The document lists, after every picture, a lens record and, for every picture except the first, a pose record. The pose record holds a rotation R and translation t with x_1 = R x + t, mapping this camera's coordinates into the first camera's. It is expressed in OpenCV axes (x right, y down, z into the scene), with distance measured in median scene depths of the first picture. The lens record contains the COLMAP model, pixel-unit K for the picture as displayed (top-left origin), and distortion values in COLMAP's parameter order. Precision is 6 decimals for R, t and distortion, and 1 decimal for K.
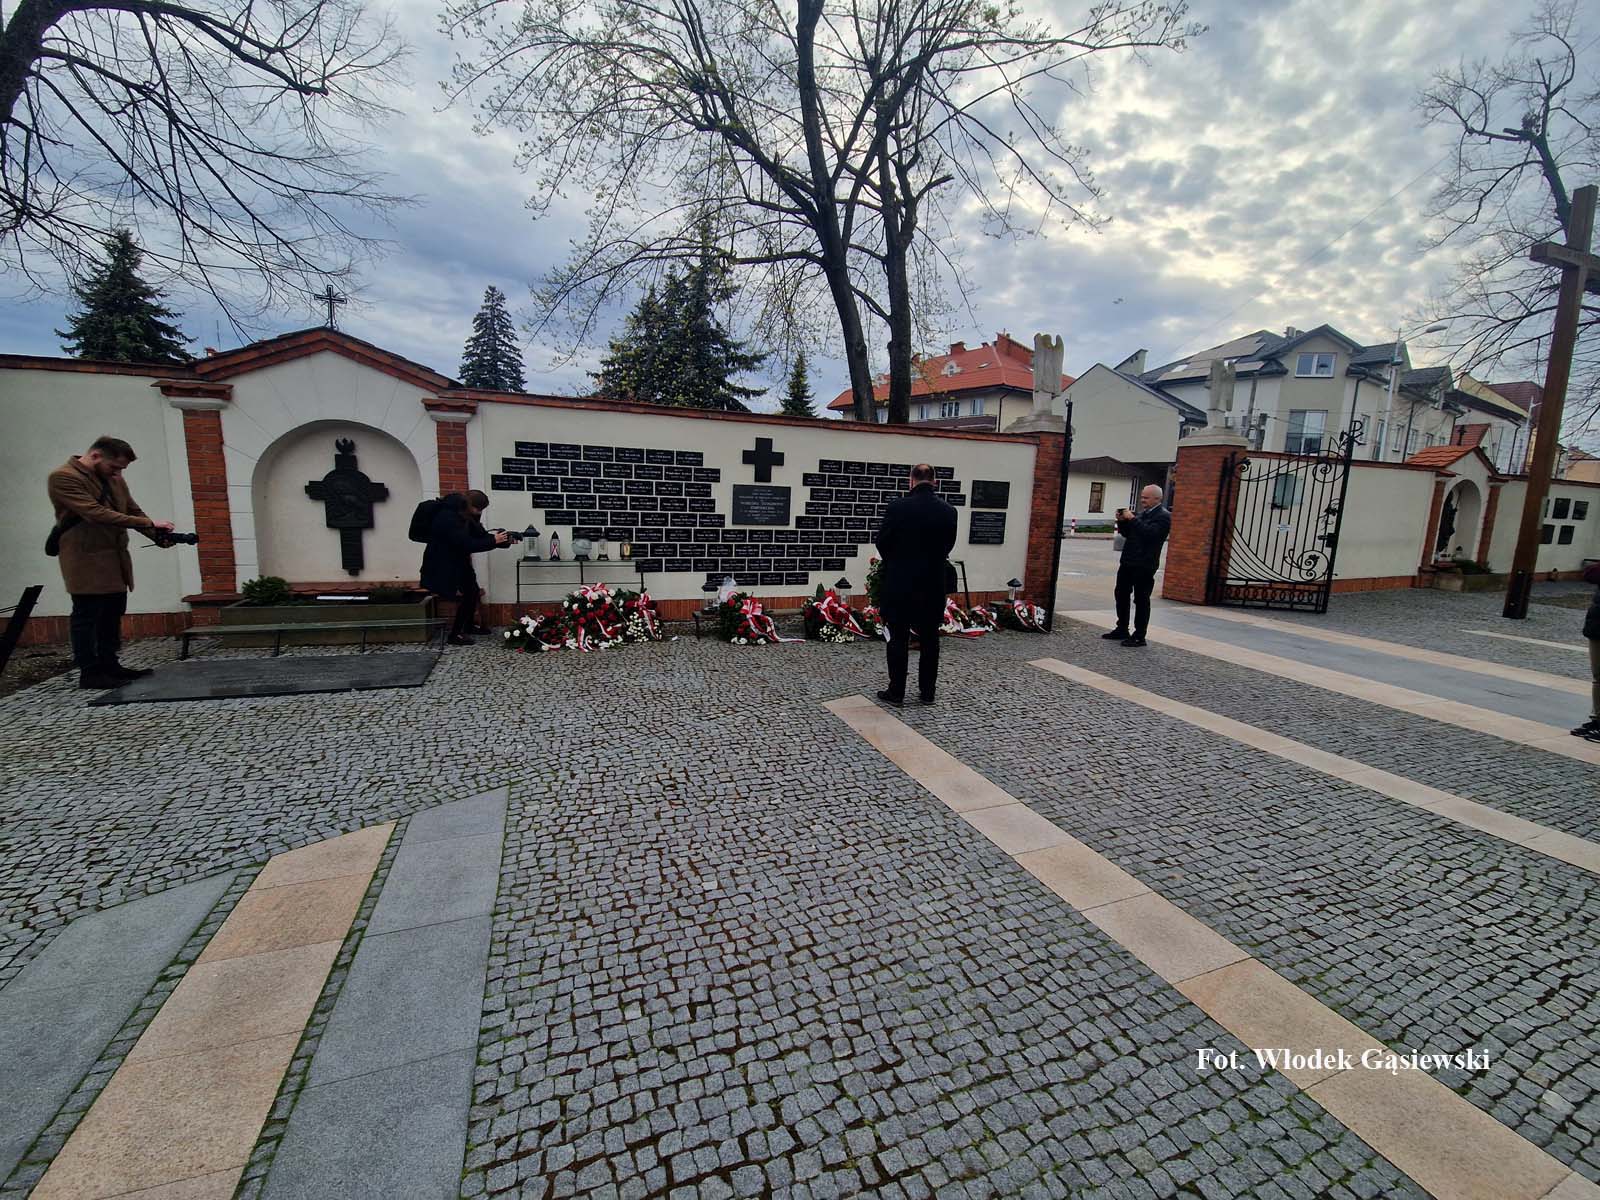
lens RADIAL K [[645.9, 0, 808.4], [0, 645.9, 582.5], [0, 0, 1]] dist [0.009720, -0.006322]
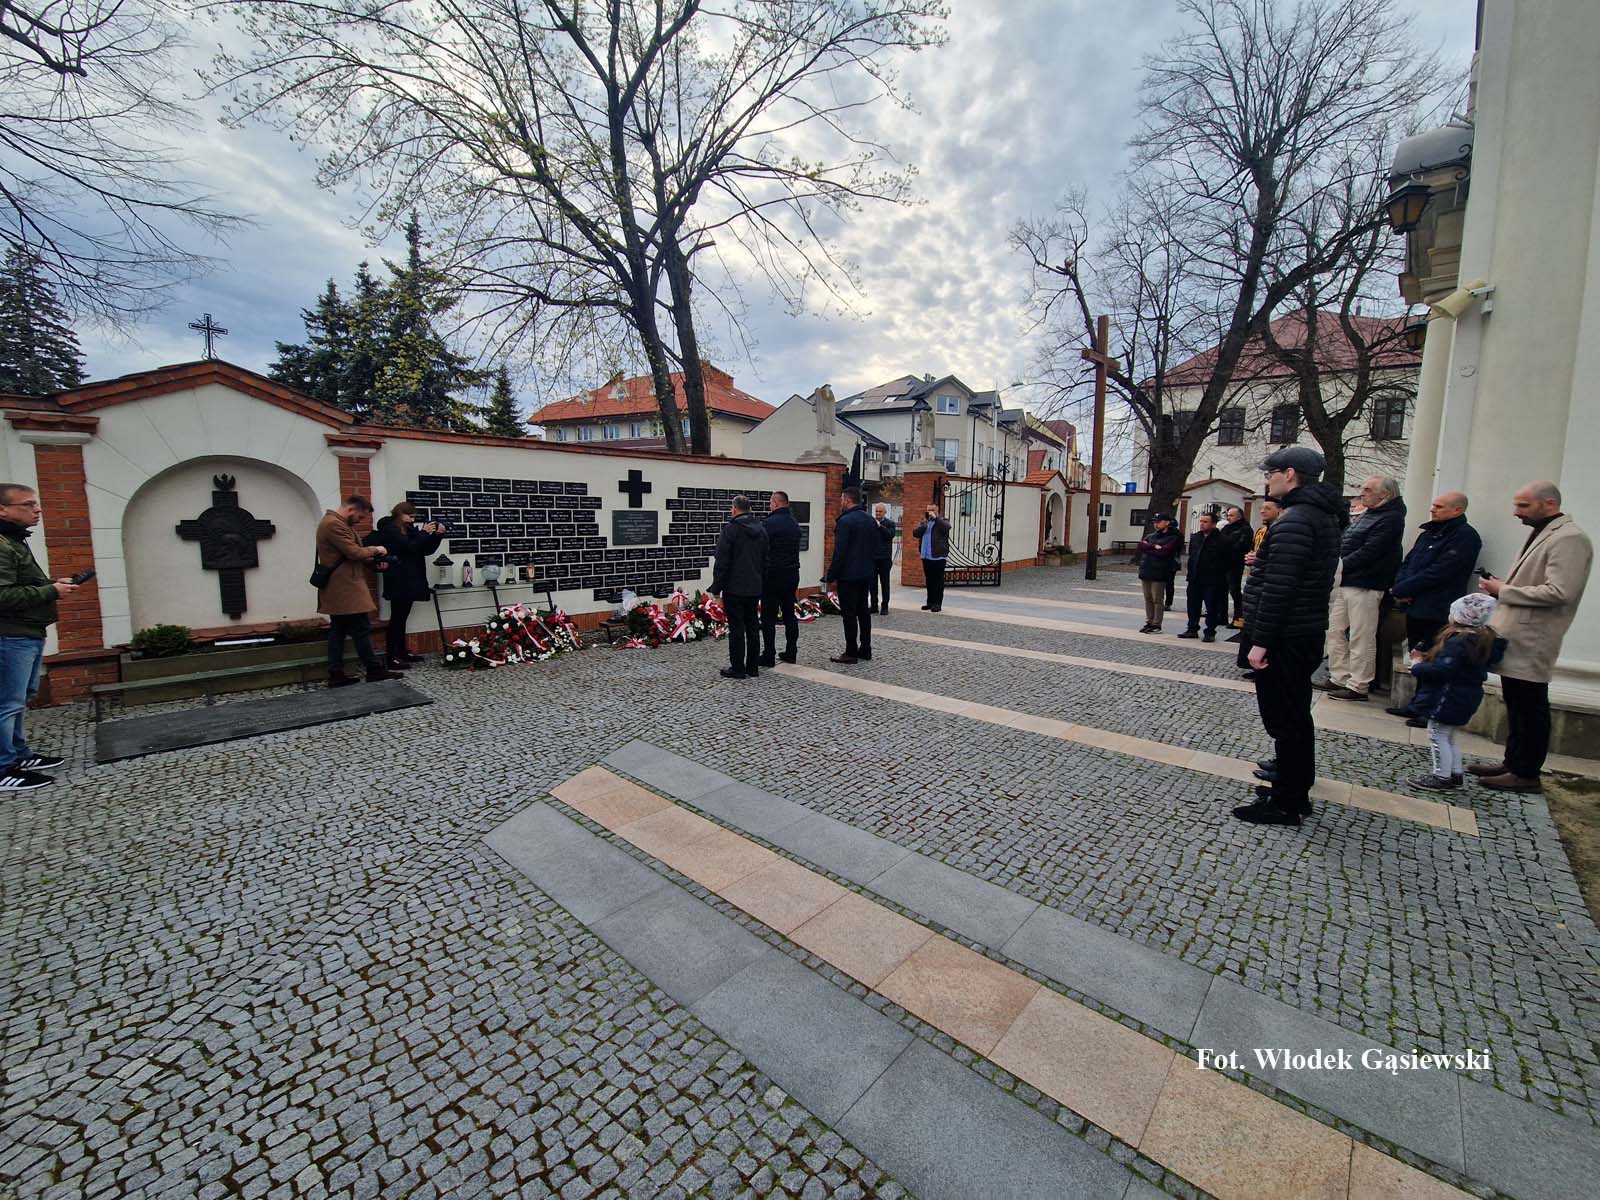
lens RADIAL K [[645.9, 0, 809.1], [0, 645.9, 583.3], [0, 0, 1]] dist [0.009720, -0.006322]
pose [[0.895813, -0.077049, 0.437701, -0.425707], [0.086742, 0.996228, -0.002162, 0.013514], [-0.435884, 0.039903, 0.899118, -0.239030]]
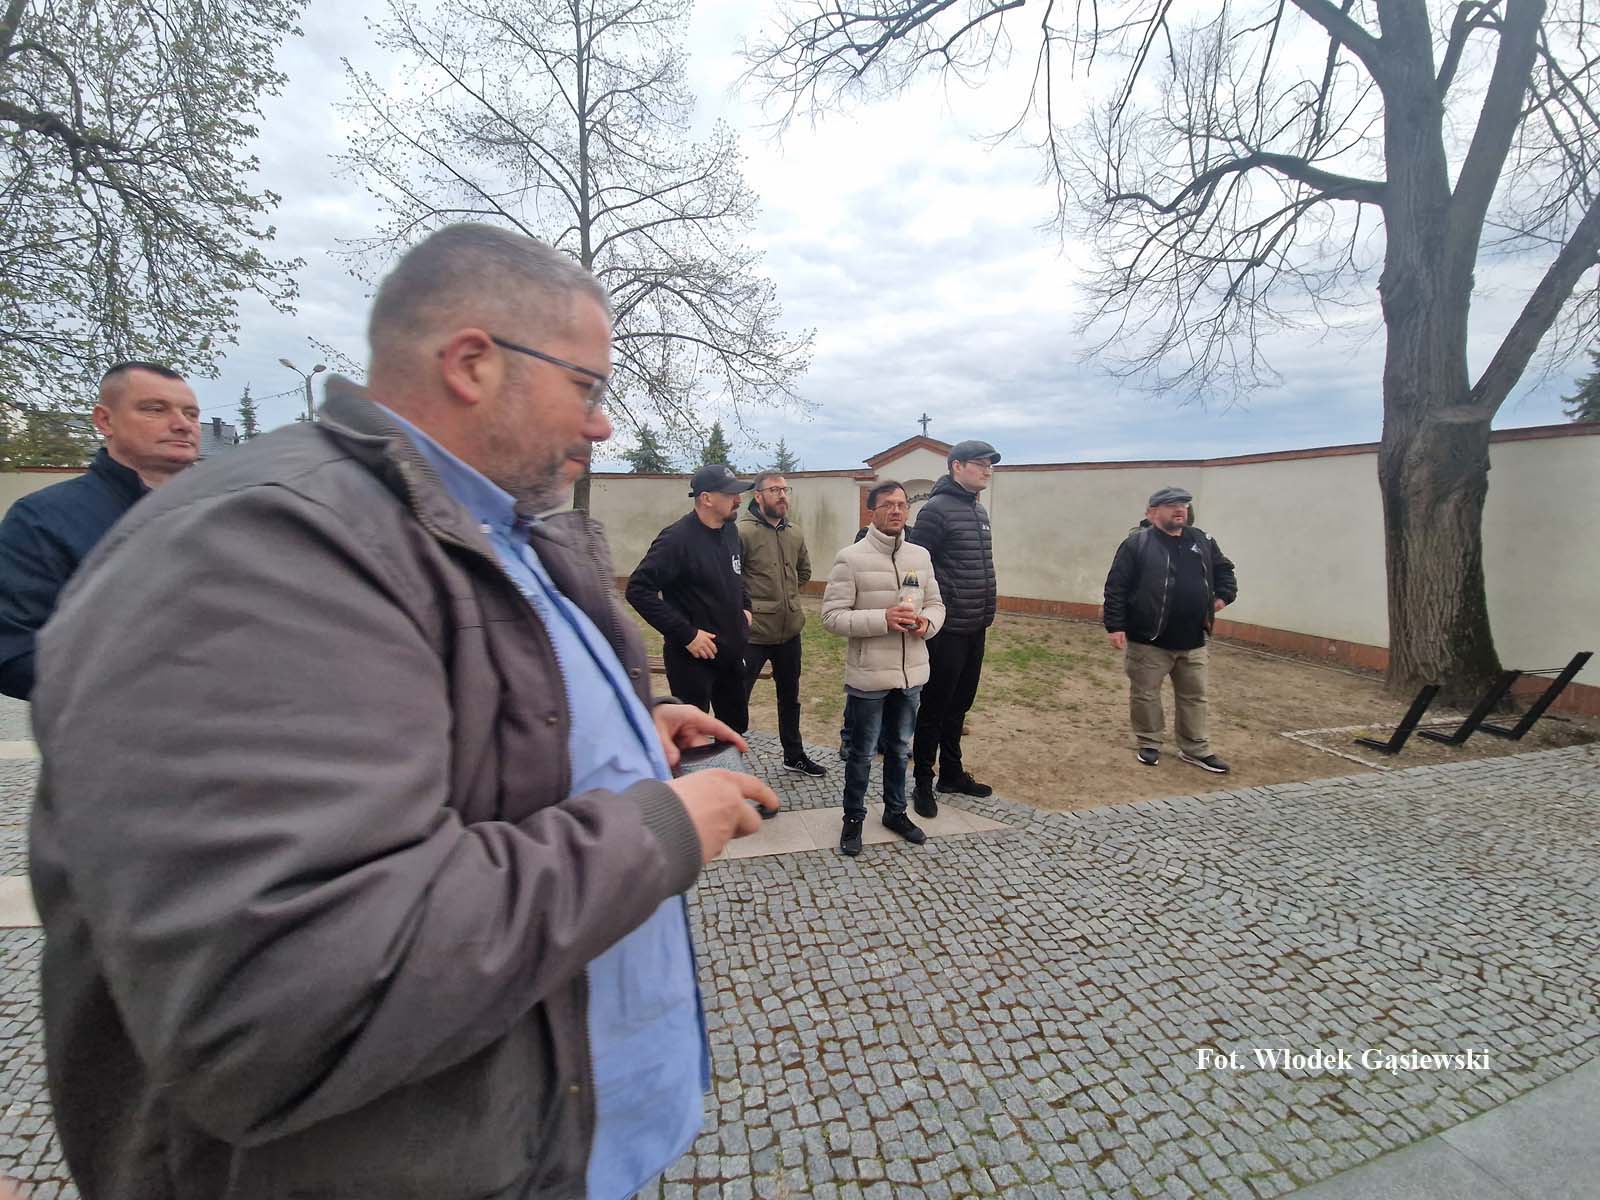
lens RADIAL K [[645.9, 0, 813.2], [0, 645.9, 594.5], [0, 0, 1]] dist [0.009720, -0.006322]
pose [[-0.103924, 0.086047, -0.990856, -0.092726], [-0.162425, 0.981407, 0.102262, 0.008341], [0.981233, 0.171568, -0.088016, -0.061510]]
